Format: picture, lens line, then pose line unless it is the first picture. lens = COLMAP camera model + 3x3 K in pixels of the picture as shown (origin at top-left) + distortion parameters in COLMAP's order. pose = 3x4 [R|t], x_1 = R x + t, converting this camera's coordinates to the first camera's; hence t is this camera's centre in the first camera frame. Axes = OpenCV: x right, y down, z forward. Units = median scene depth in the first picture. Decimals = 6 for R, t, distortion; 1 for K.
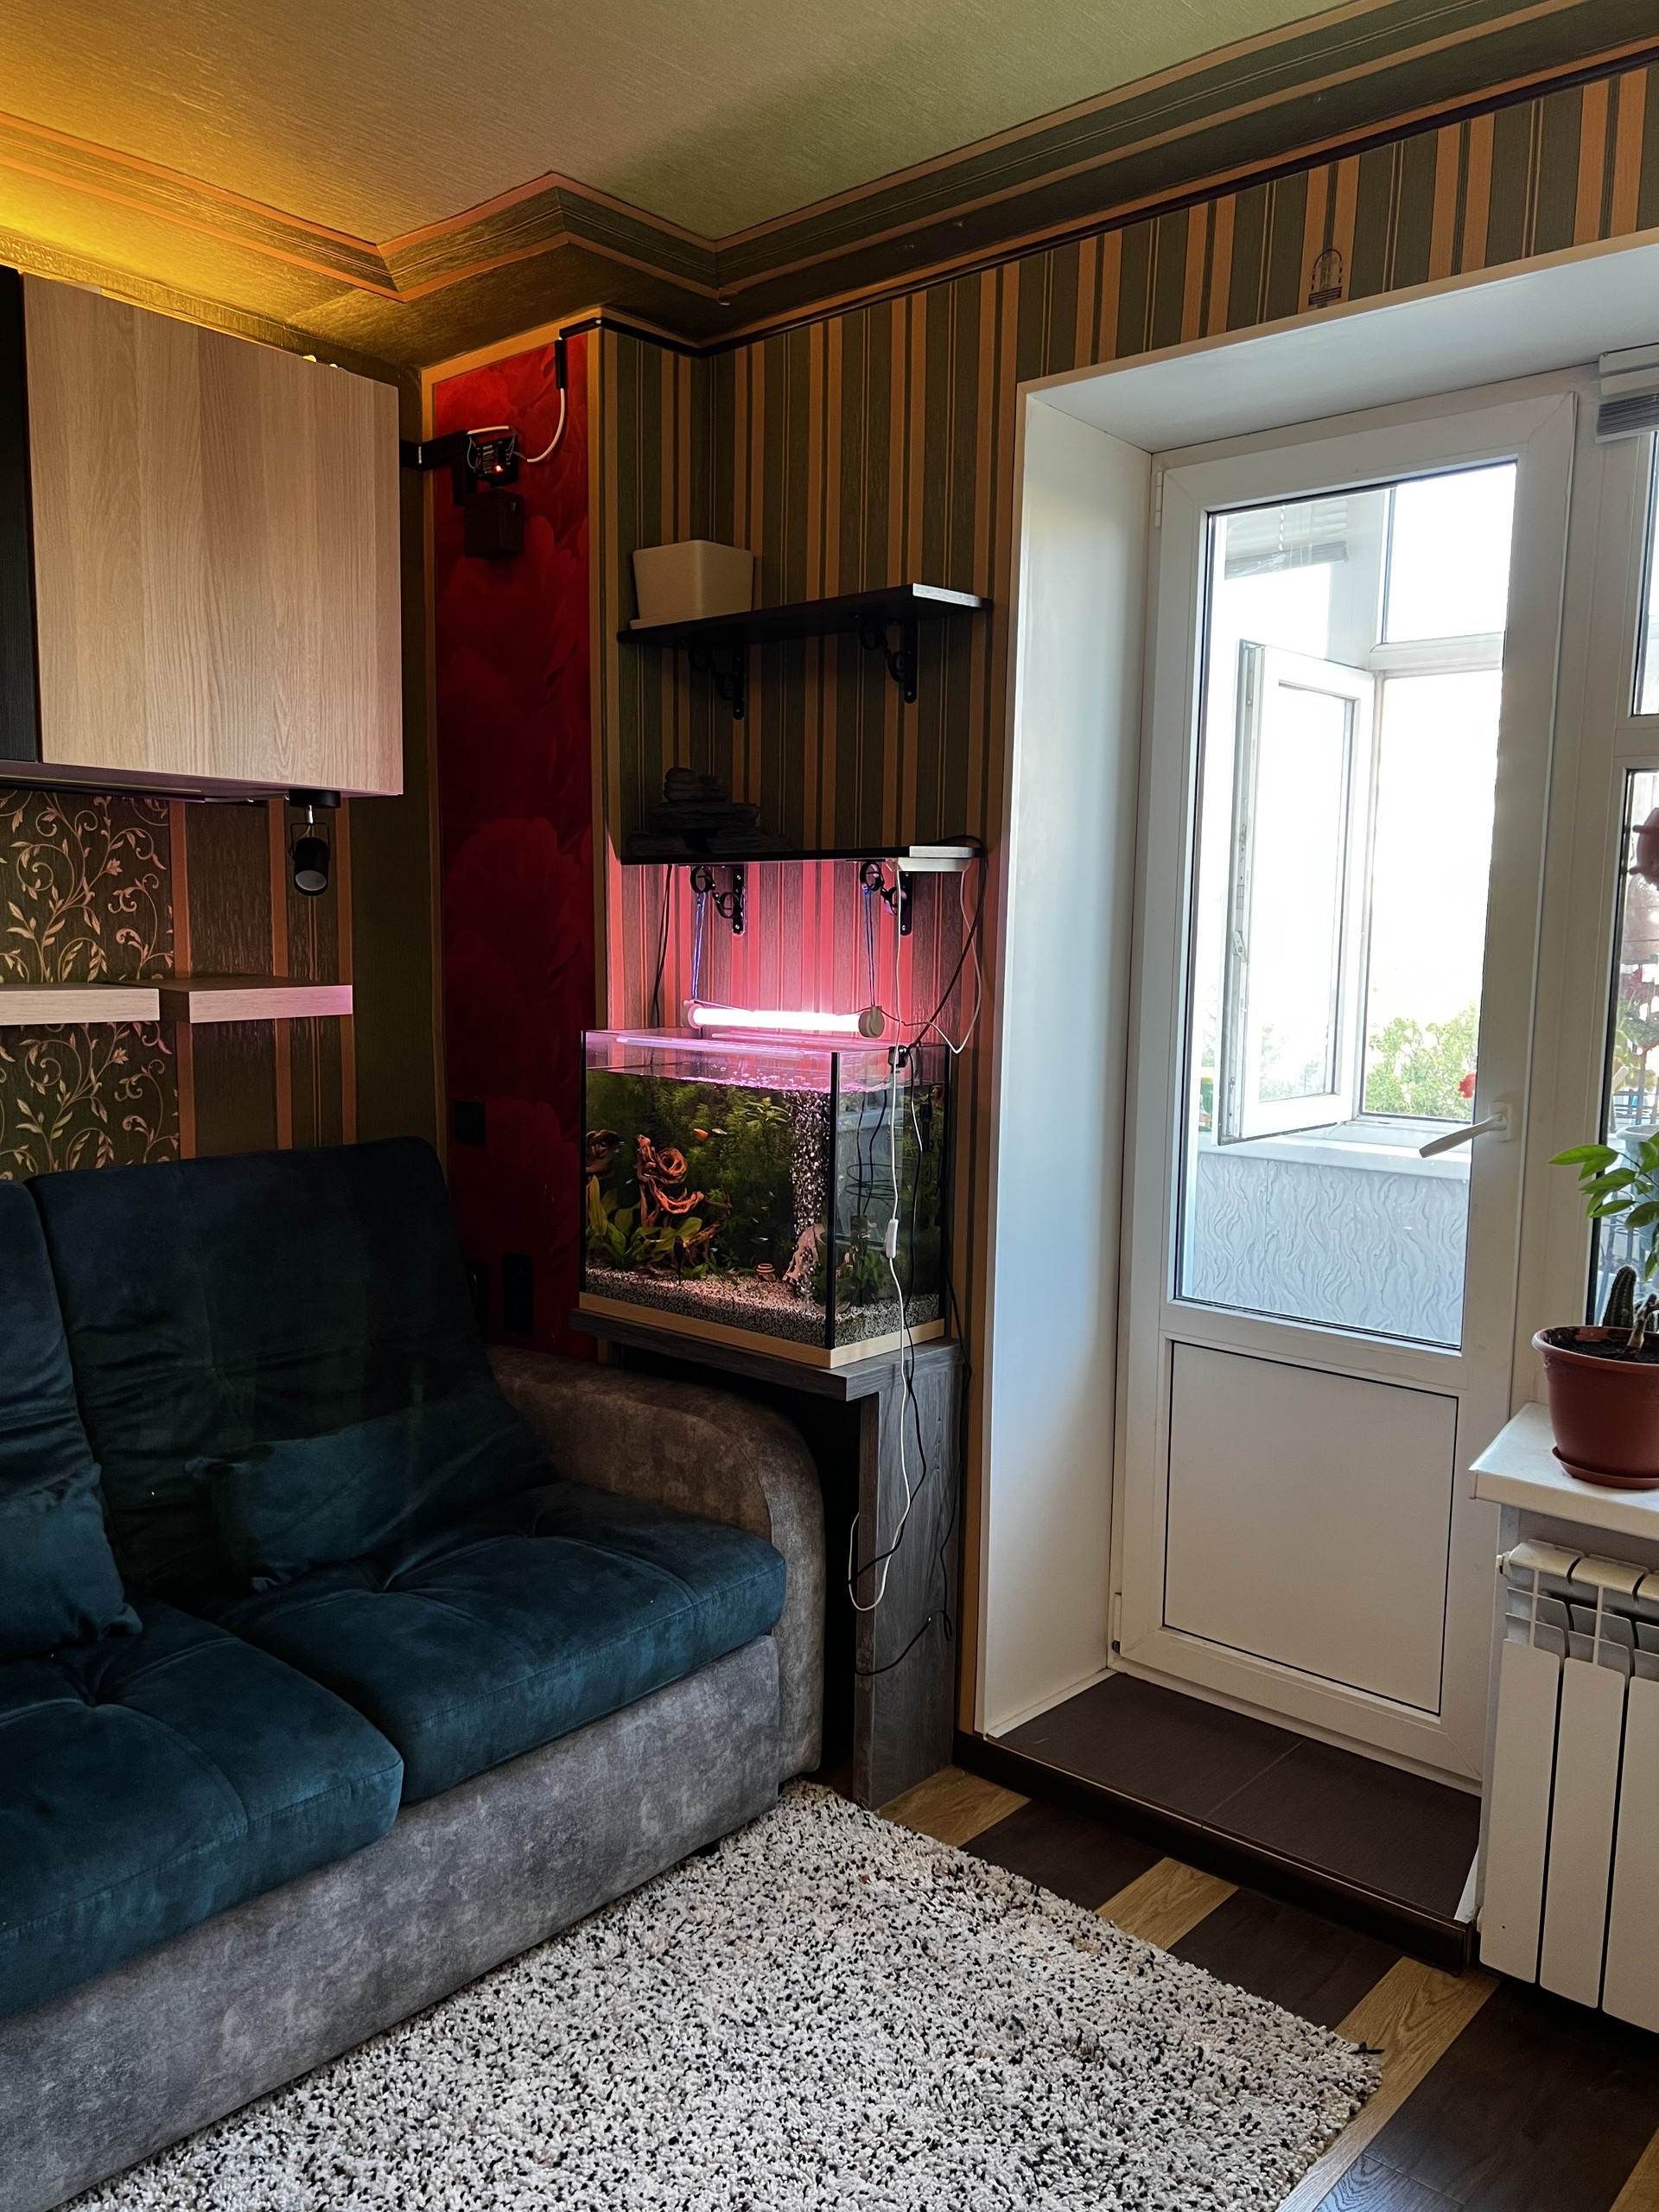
lens RADIAL K [[1655.2, 0, 842.3], [0, 1655.2, 1115.6], [0, 0, 1]] dist [0.063223, -0.070630]
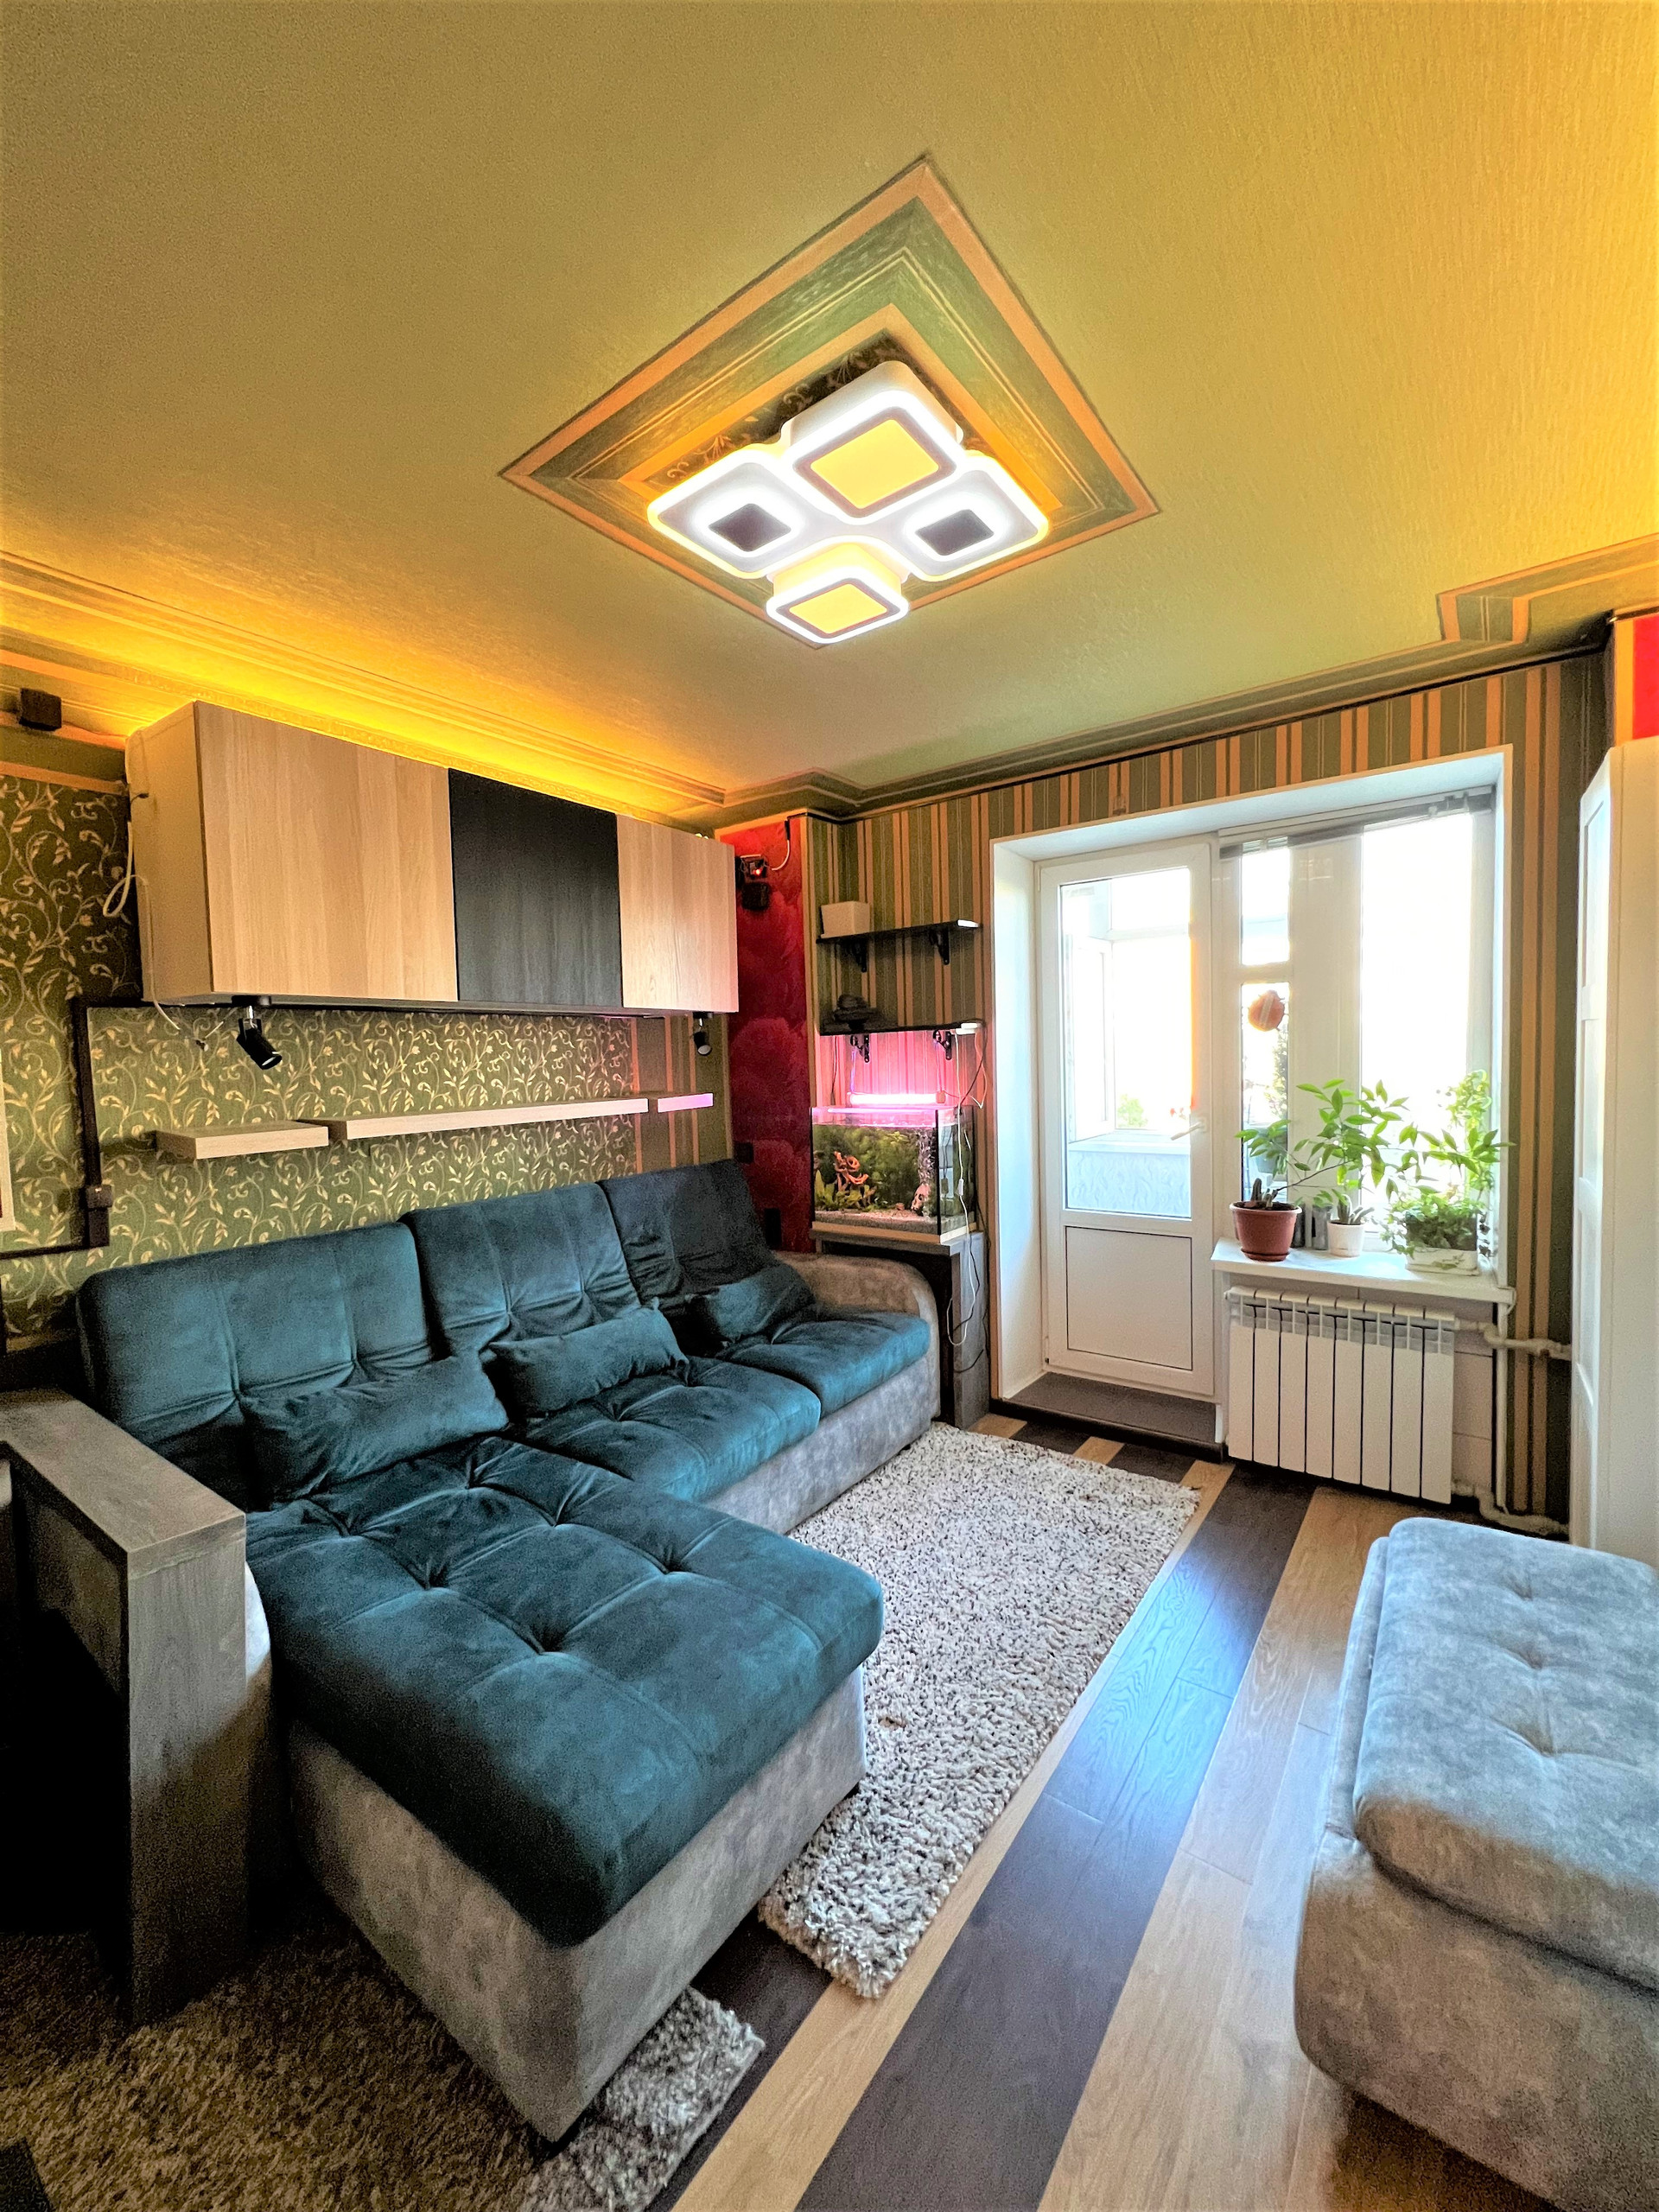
lens RADIAL K [[882.4, 0, 834.2], [0, 882.4, 1105.0], [0, 0, 1]] dist [-0.001693, 0.000412]
pose [[0.994291, -0.049495, 0.094527, -0.263229], [0.055540, 0.996503, -0.062433, 0.025236], [-0.091106, 0.067326, 0.993563, -0.253174]]
